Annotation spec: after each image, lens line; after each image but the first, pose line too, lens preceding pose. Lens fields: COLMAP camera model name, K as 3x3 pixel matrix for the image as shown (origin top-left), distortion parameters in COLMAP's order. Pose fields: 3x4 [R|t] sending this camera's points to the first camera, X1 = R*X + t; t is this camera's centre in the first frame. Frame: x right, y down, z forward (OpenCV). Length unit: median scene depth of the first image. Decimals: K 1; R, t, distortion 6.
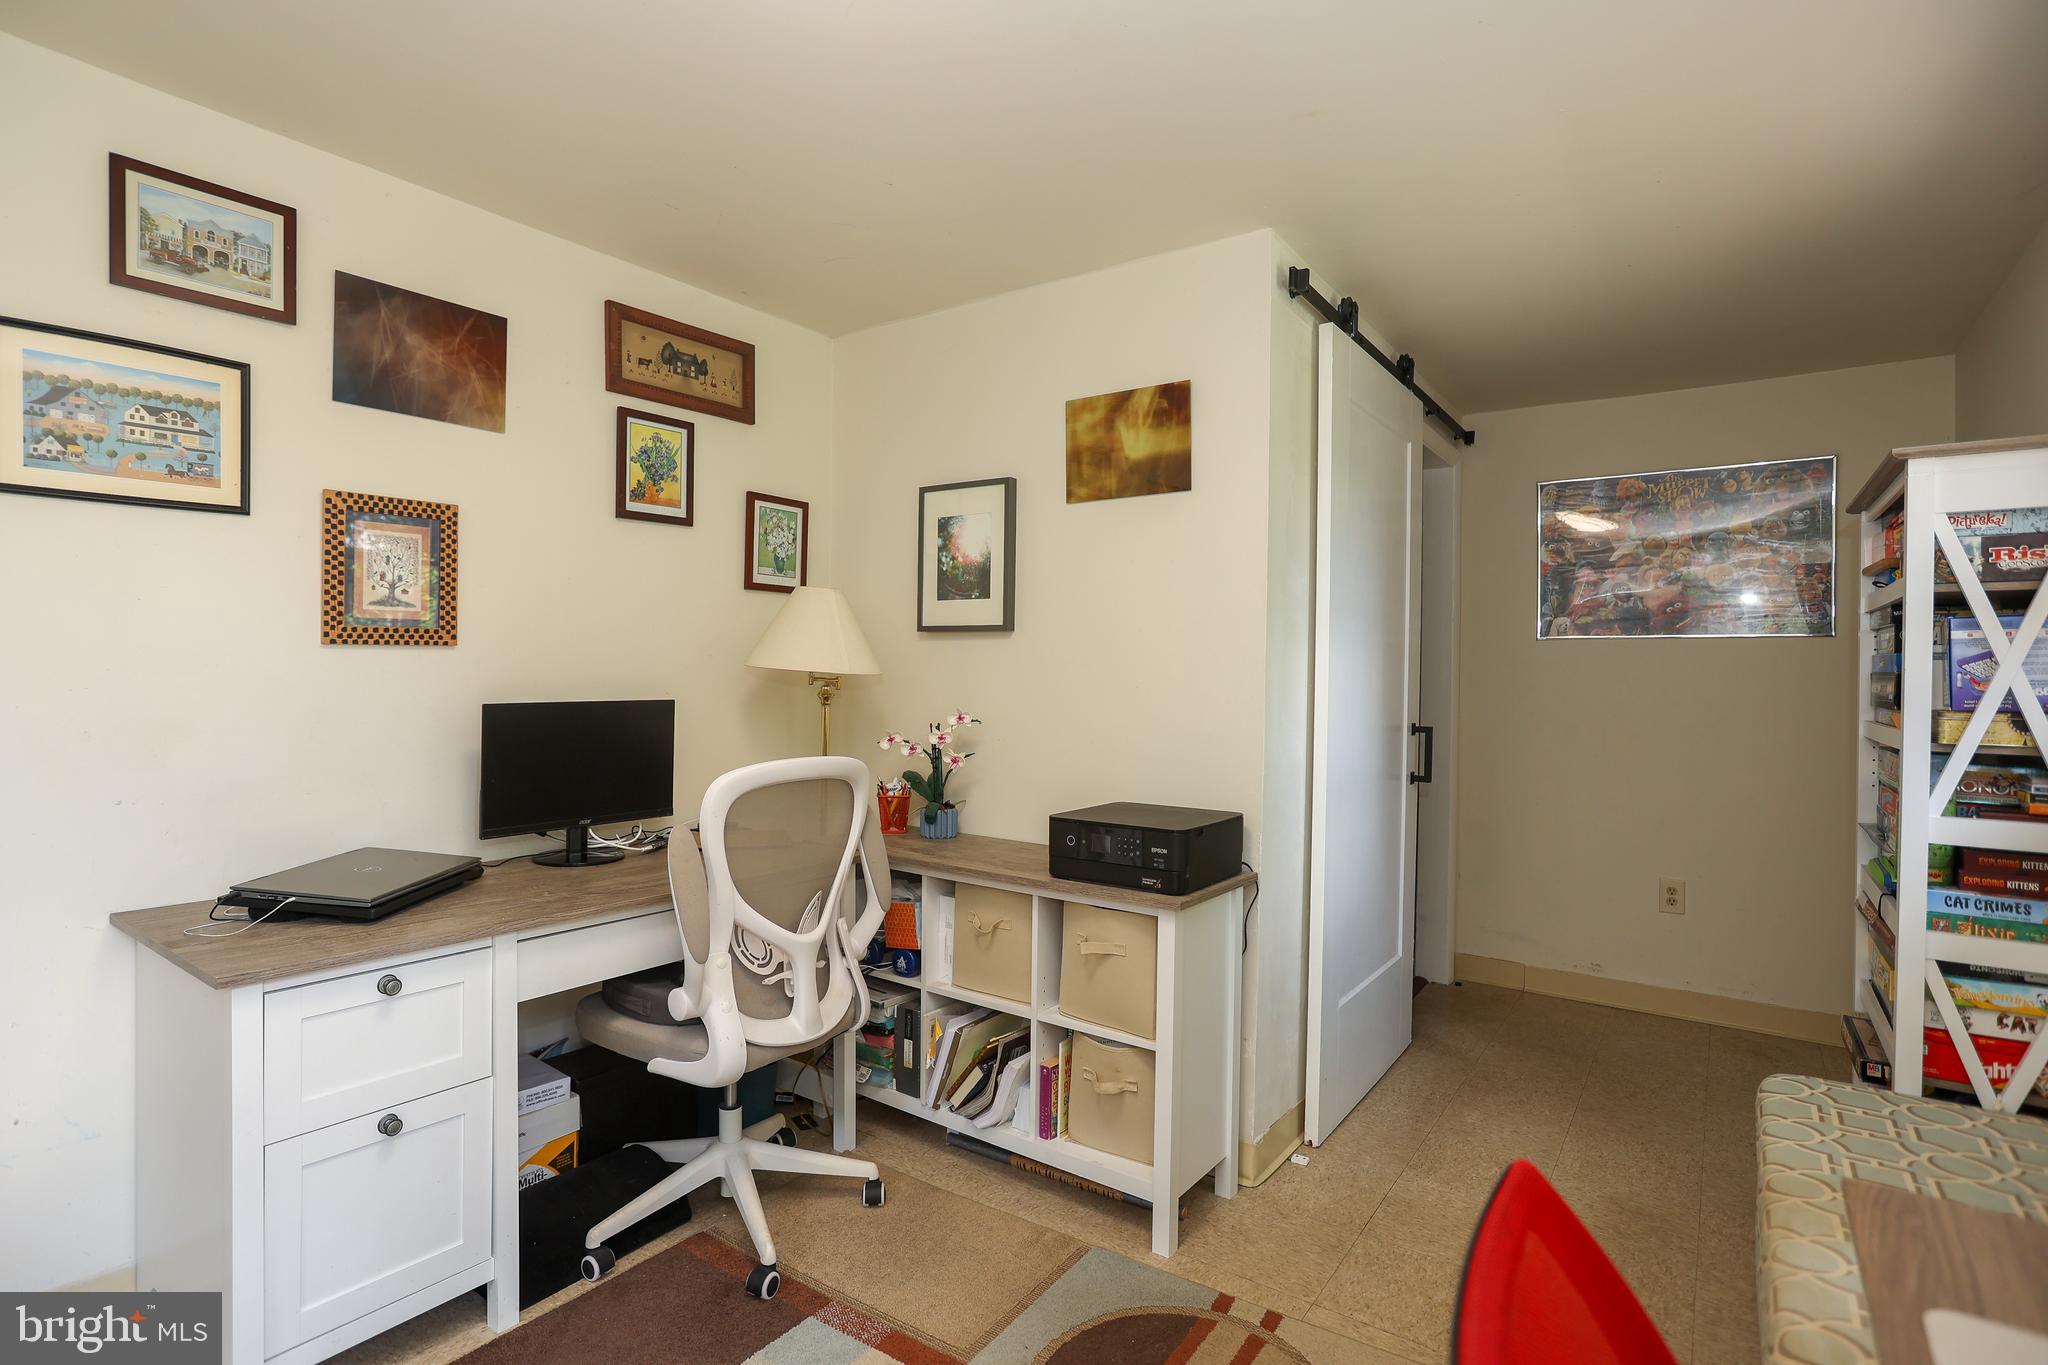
lens RADIAL K [[1019.7, 0, 1024.0], [0, 1019.7, 682.5], [0, 0, 1]] dist [-0.000892, 0.000555]
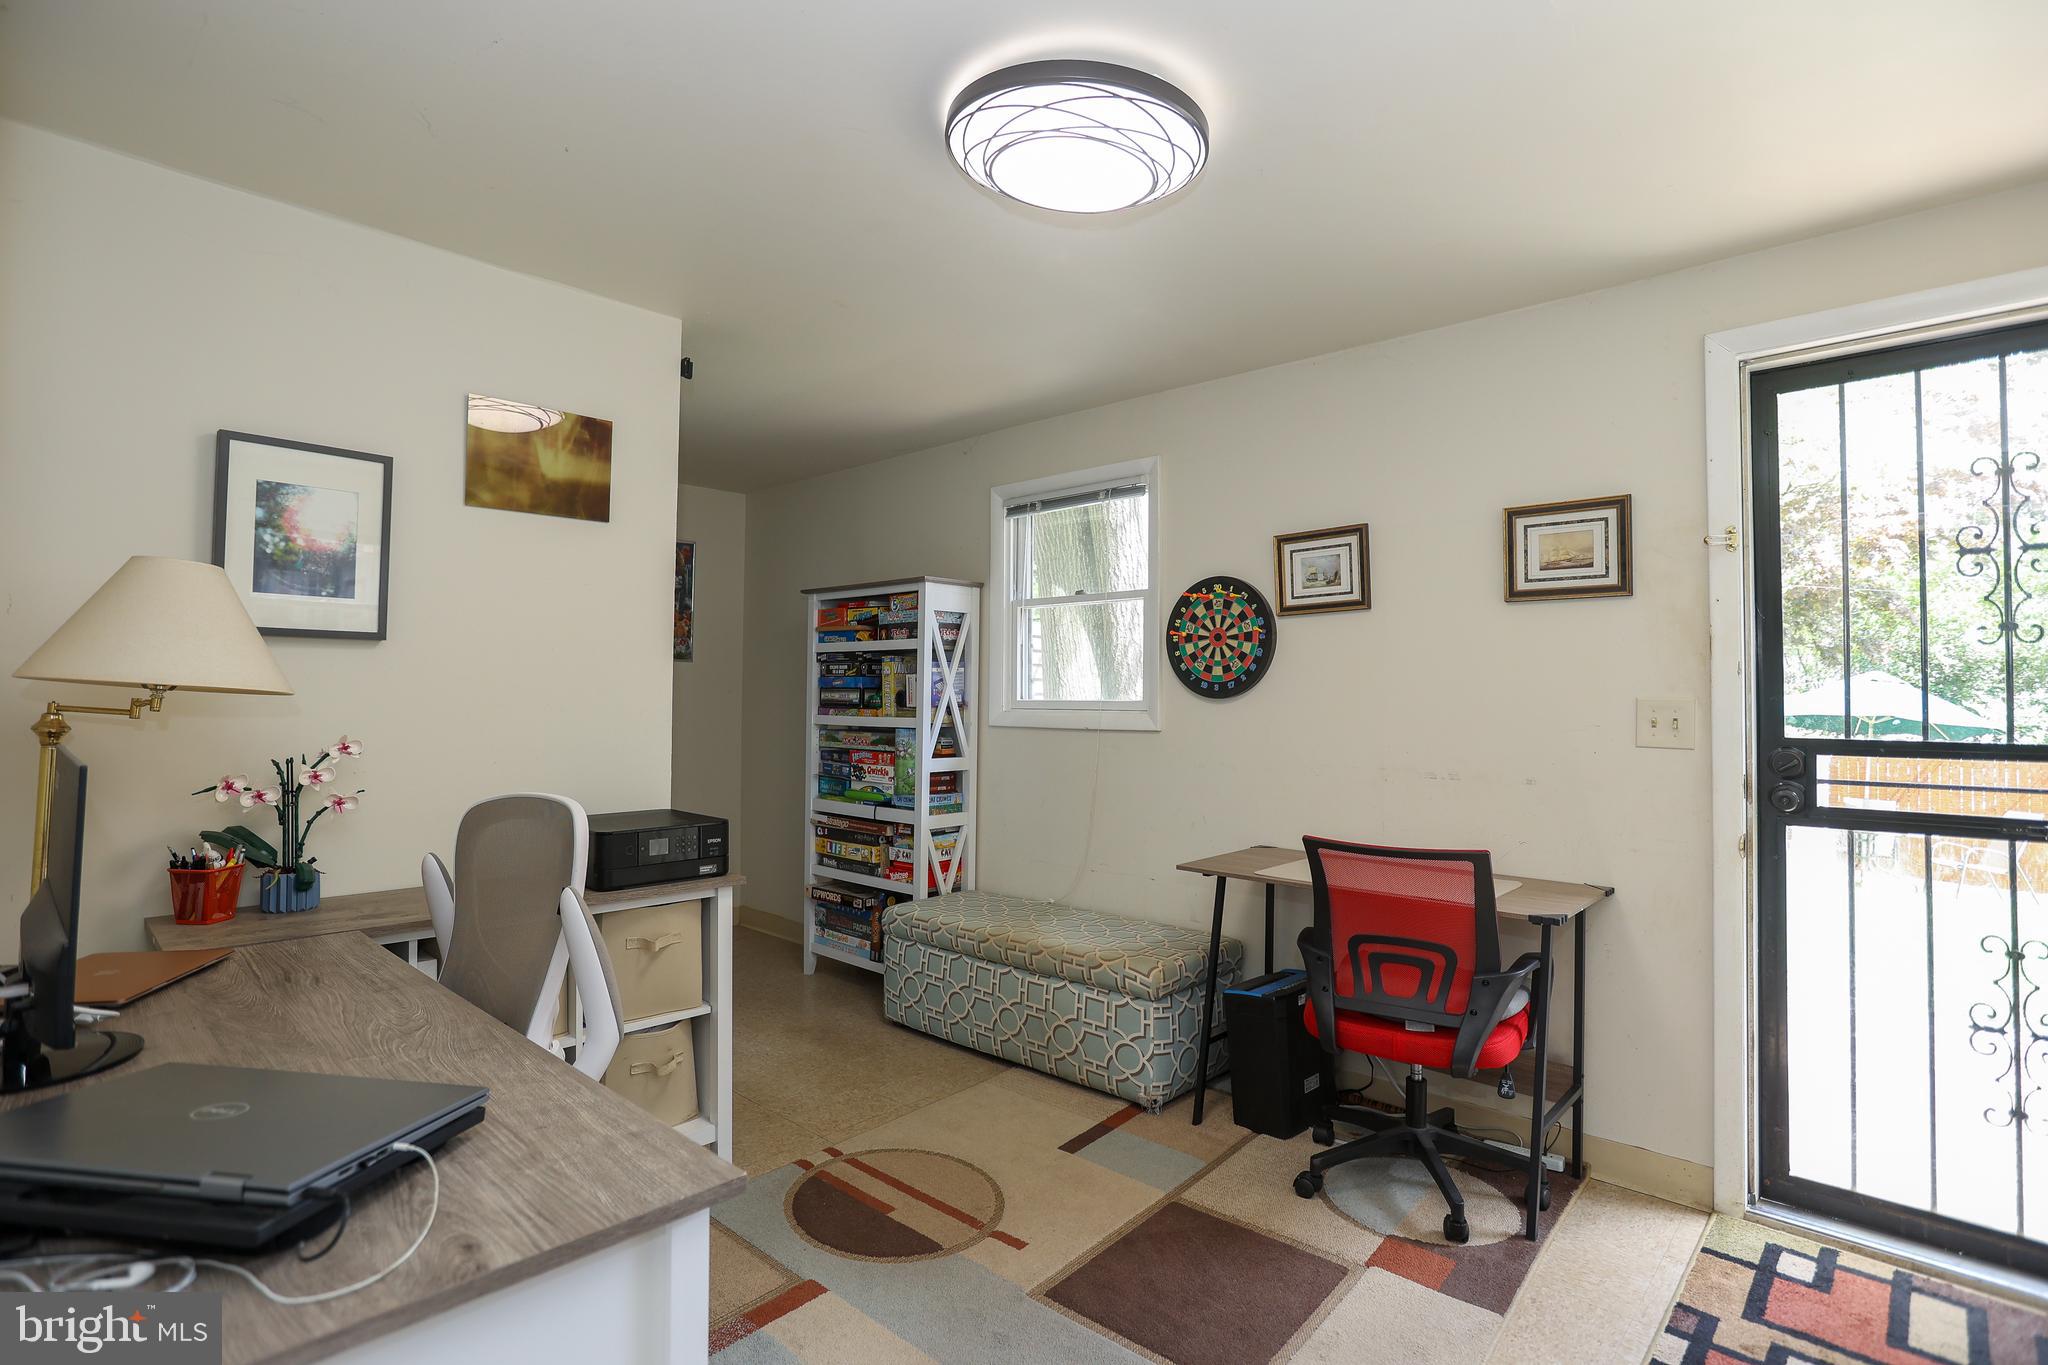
lens RADIAL K [[1019.7, 0, 1024.0], [0, 1019.7, 682.5], [0, 0, 1]] dist [-0.000892, 0.000555]
pose [[0.136478, 0.004294, 0.990634, -0.800964], [0.012035, 0.999910, -0.005993, -0.005477], [-0.990570, 0.012740, 0.136414, 0.389232]]
